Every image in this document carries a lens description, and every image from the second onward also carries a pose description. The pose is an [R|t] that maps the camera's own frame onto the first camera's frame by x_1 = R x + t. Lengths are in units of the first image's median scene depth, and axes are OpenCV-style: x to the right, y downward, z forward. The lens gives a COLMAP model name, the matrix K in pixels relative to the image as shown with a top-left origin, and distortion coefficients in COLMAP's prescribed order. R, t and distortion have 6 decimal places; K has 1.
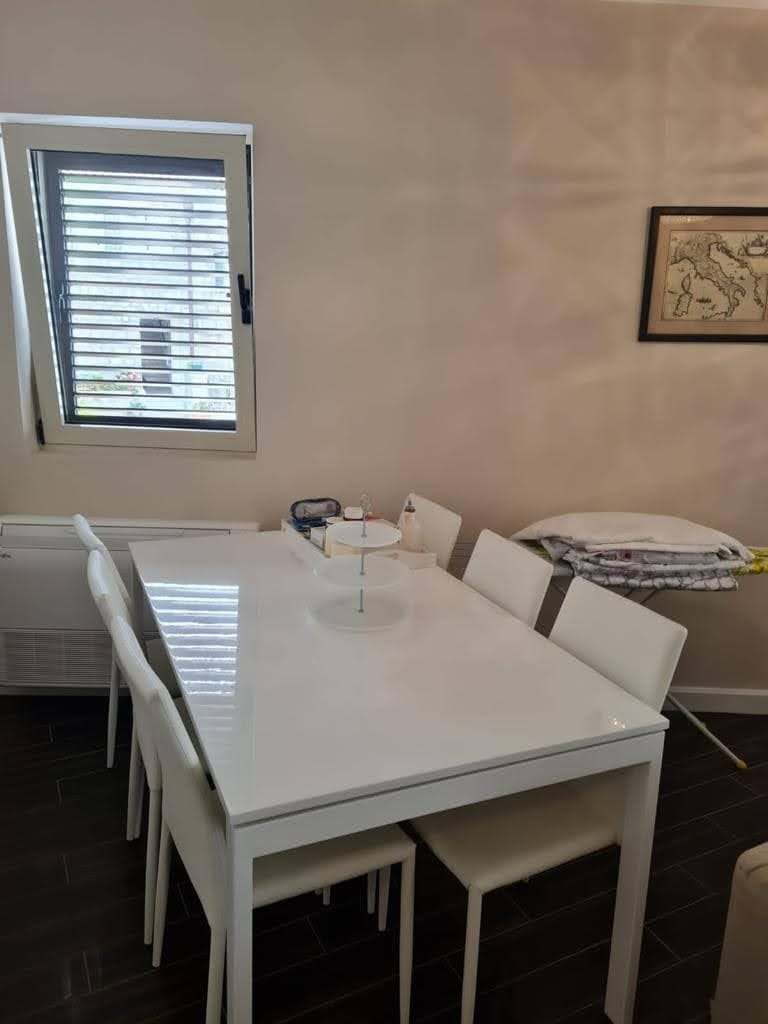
lens RADIAL K [[771.1, 0, 381.8], [0, 771.1, 509.4], [0, 0, 1]] dist [0.056105, -0.038599]
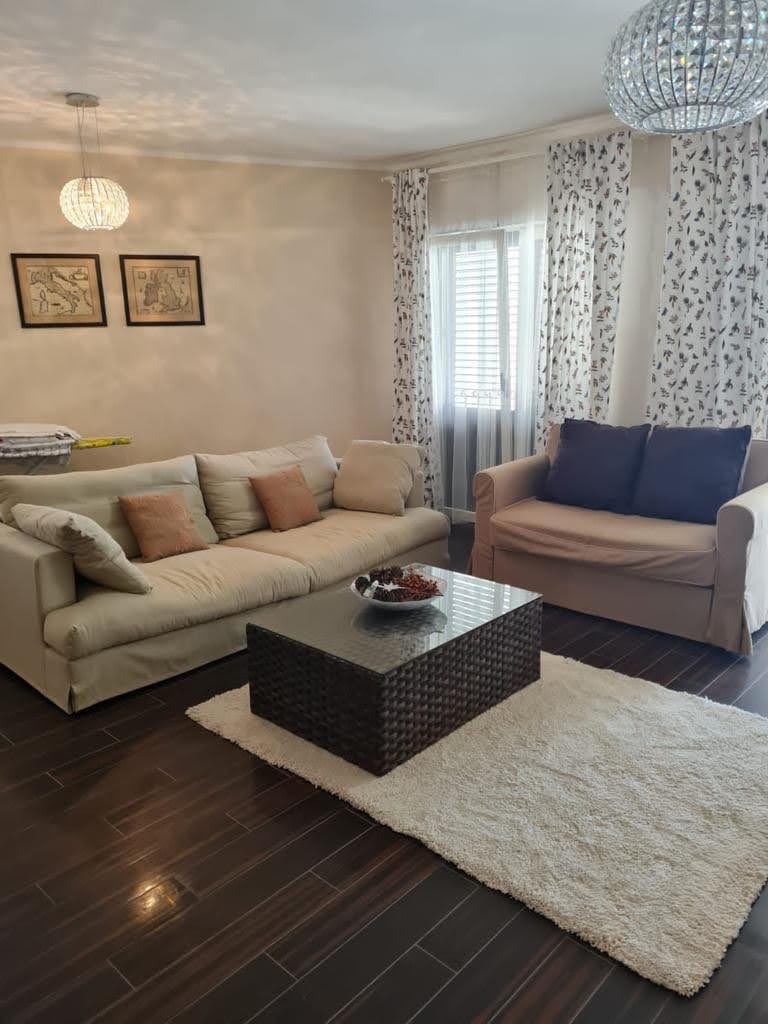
lens RADIAL K [[771.1, 0, 391.5], [0, 771.1, 508.9], [0, 0, 1]] dist [0.056105, -0.038599]
pose [[0.937898, -0.124584, 0.323770, 0.506582], [0.124626, 0.991988, 0.020691, 0.268542], [-0.323753, 0.020944, 0.945910, -0.976766]]
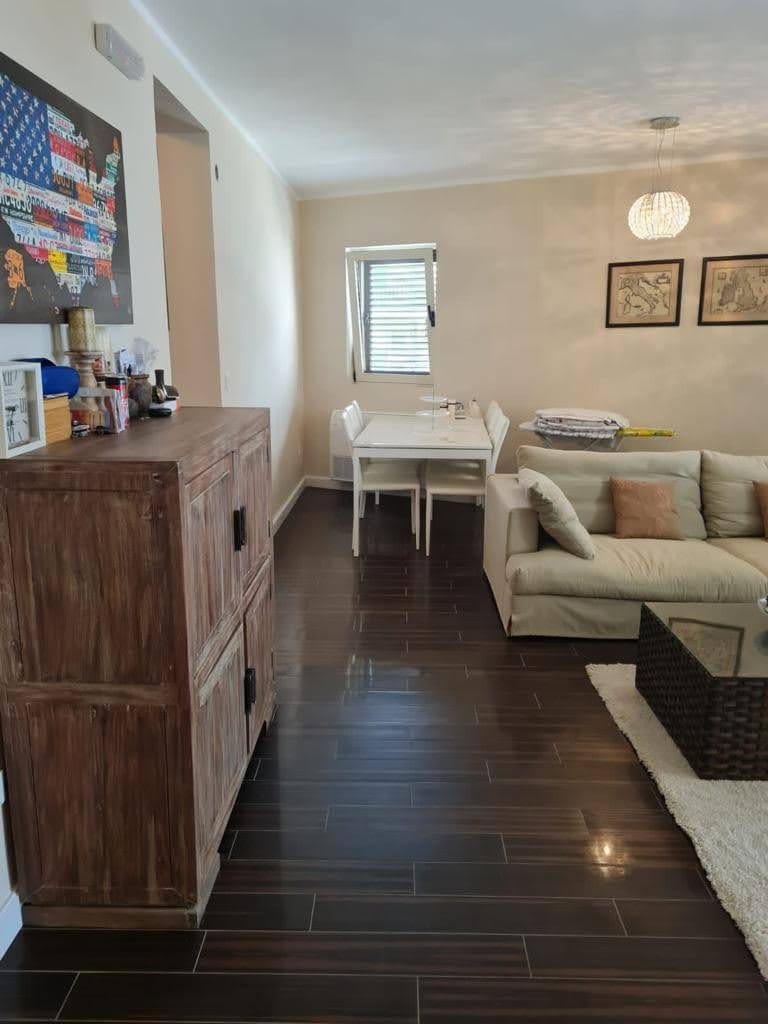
lens RADIAL K [[771.1, 0, 387.2], [0, 771.1, 509.5], [0, 0, 1]] dist [0.056105, -0.038599]
pose [[0.881439, 0.073475, -0.466547, 0.837275], [-0.081074, 0.996701, 0.003794, 0.310652], [0.465287, 0.034481, 0.884488, -1.098615]]
